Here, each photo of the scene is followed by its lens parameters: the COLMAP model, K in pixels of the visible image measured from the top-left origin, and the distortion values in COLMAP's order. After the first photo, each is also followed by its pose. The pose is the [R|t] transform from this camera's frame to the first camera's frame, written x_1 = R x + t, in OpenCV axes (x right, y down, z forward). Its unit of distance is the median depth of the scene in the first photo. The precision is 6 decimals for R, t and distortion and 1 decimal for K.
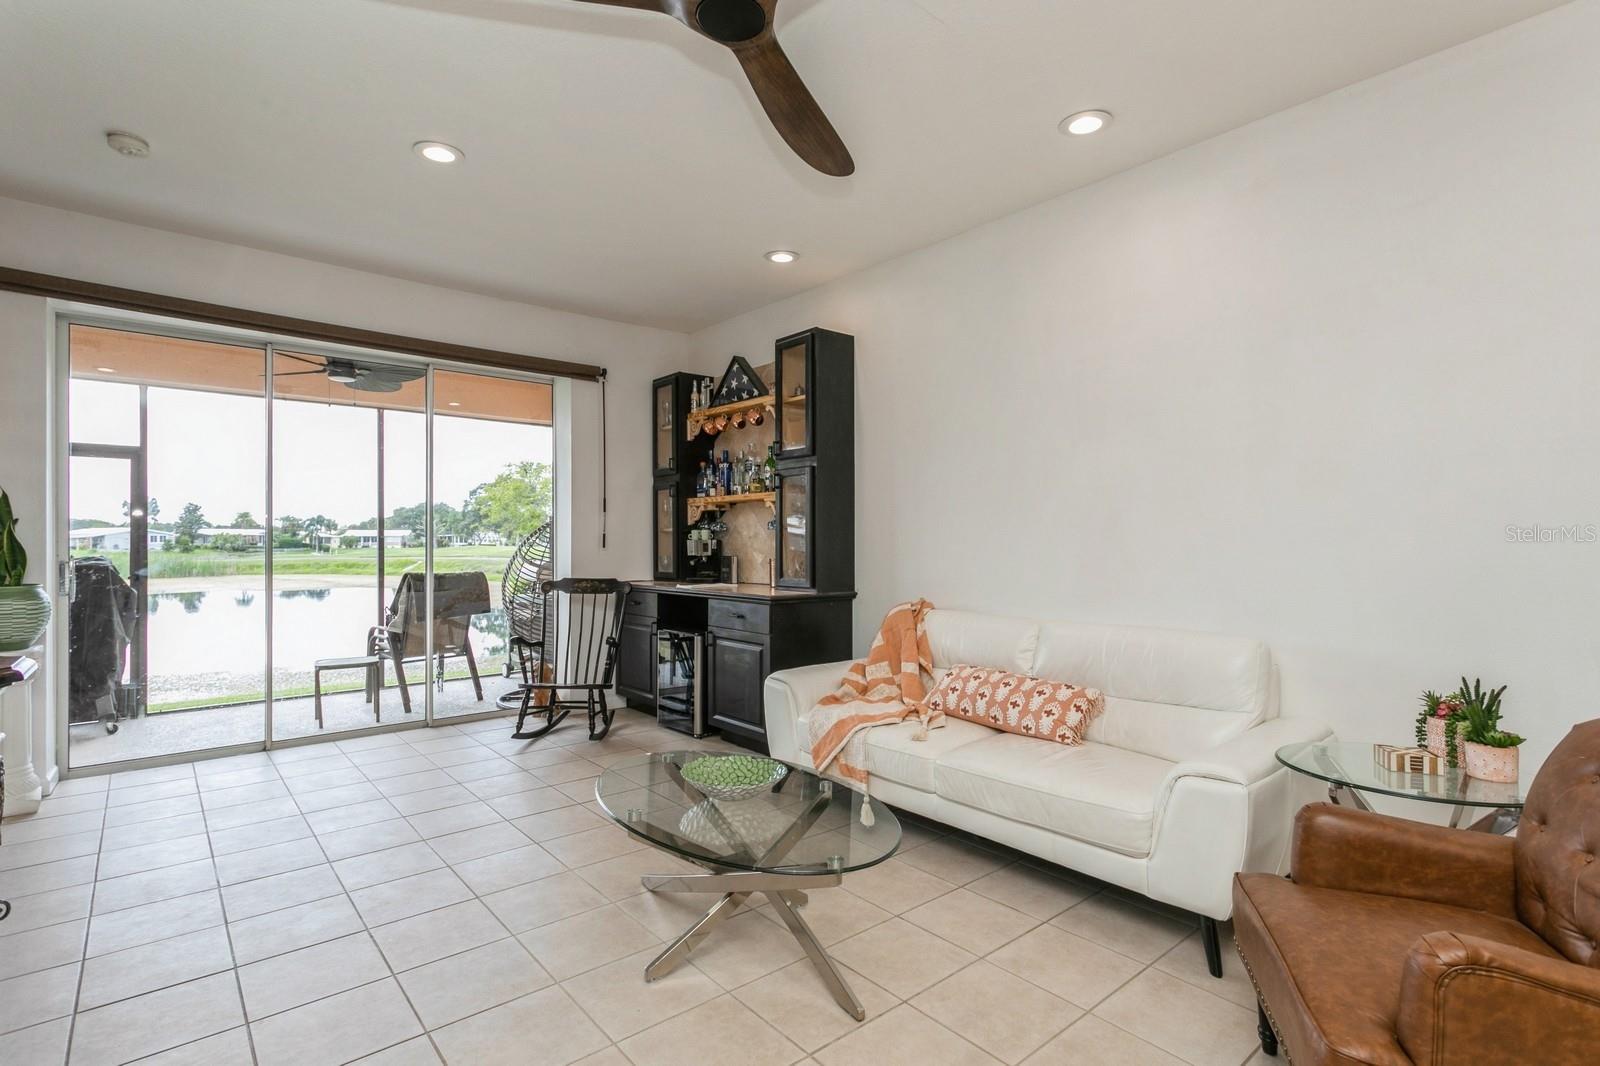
lens RADIAL K [[770.1, 0, 794.7], [0, 770.1, 542.0], [0, 0, 1]] dist [-0.001202, -0.000530]
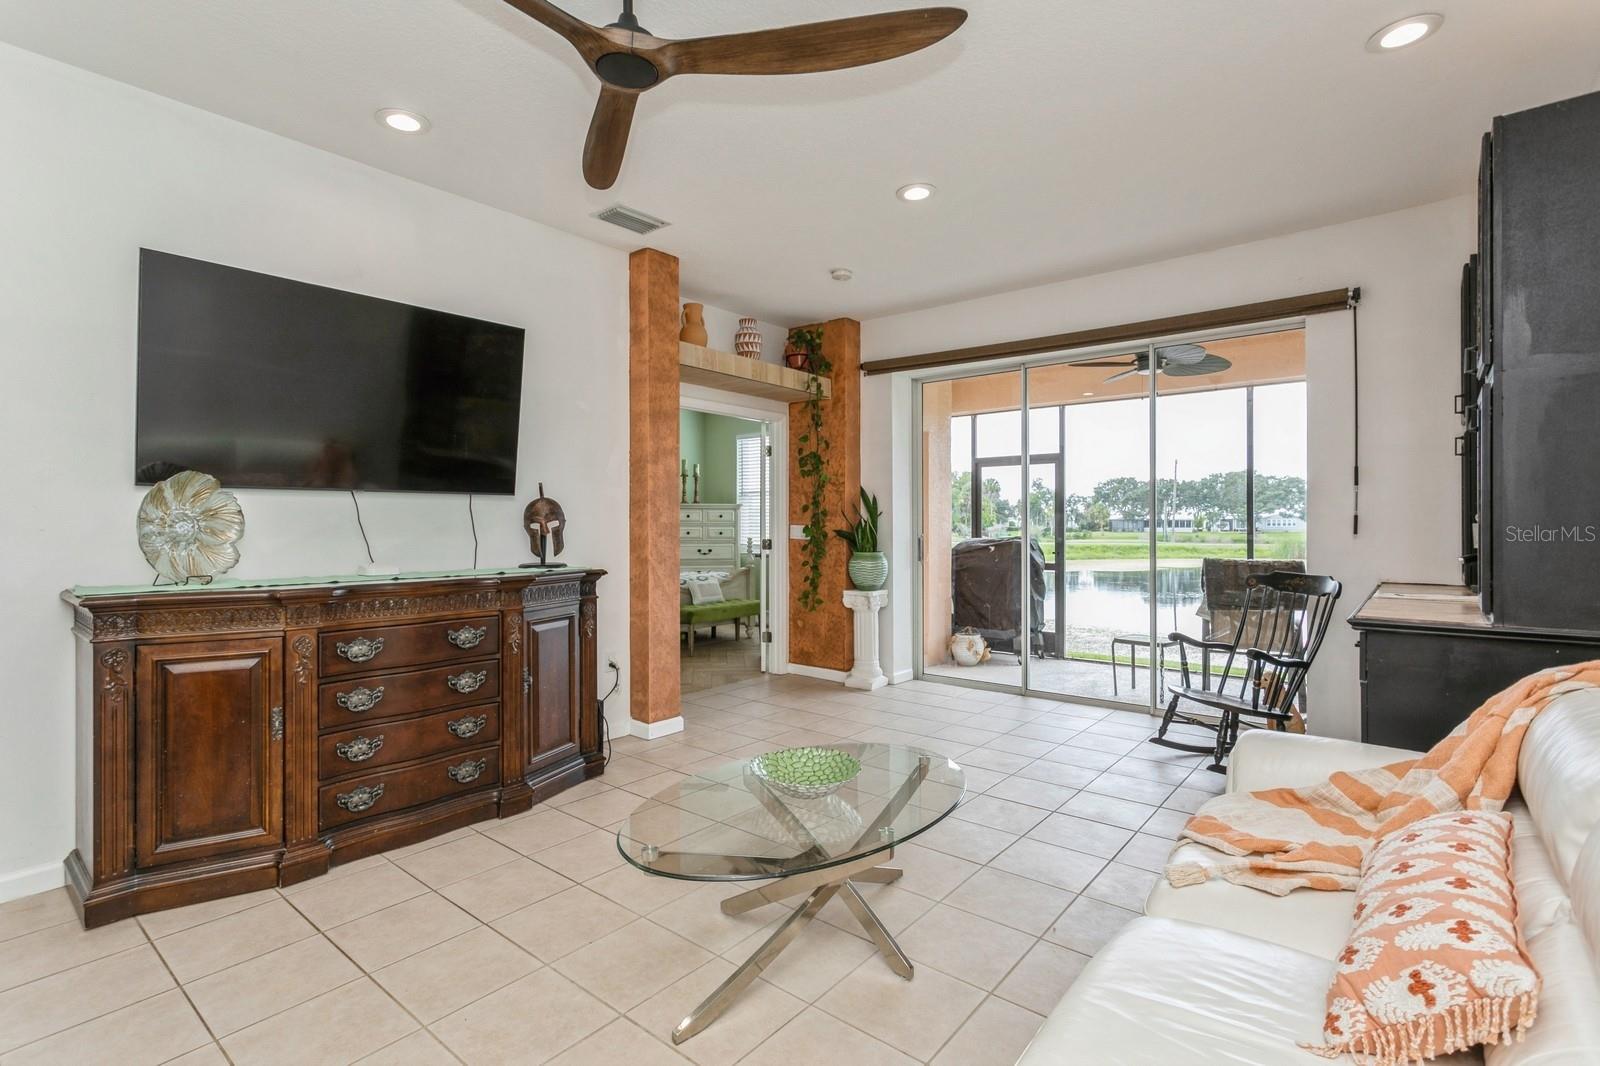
lens RADIAL K [[752.3, 0, 794.6], [0, 752.3, 525.1], [0, 0, 1]] dist [-0.001619, 0.000629]
pose [[0.180046, 0.000901, -0.983658, 0.419929], [-0.001288, 0.999999, 0.000680, -0.001356], [0.983657, 0.001145, 0.180047, 0.412629]]
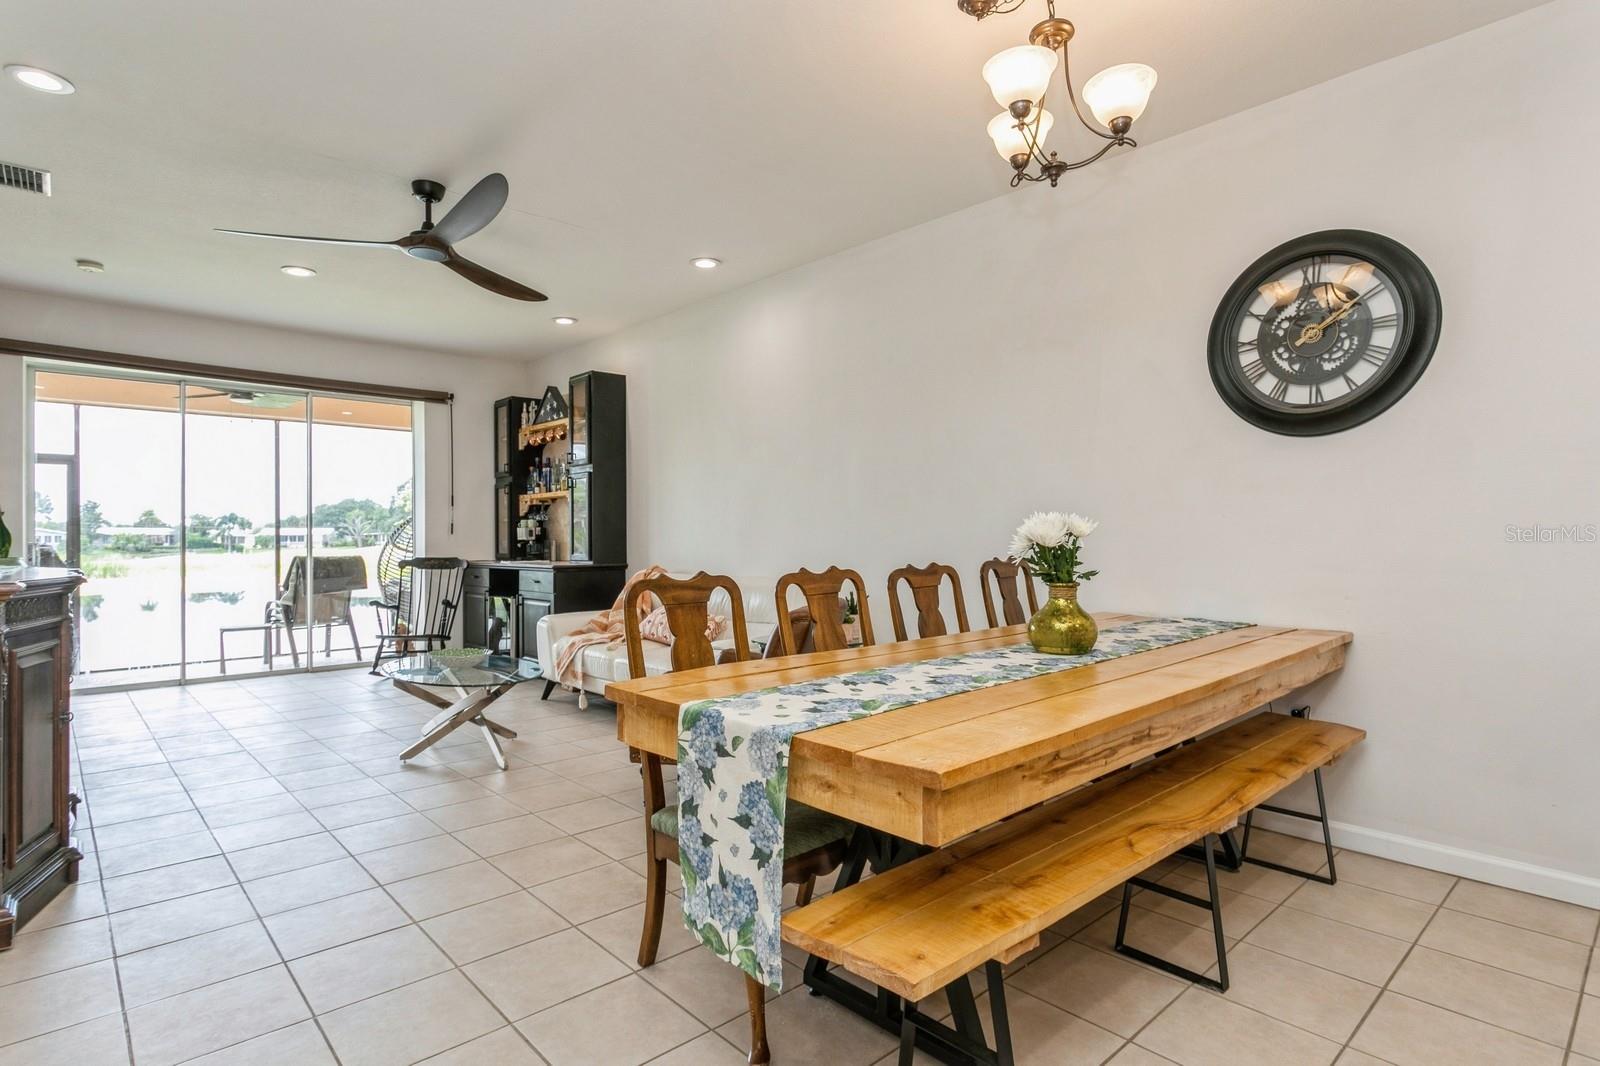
lens RADIAL K [[827.5, 0, 788.6], [0, 827.5, 533.8], [0, 0, 1]] dist [-0.002562, -0.000222]
pose [[0.999233, -0.005477, 0.038786, 0.300870], [0.005730, 0.999963, -0.006434, 0.022386], [-0.038749, 0.006652, 0.999227, -0.457668]]
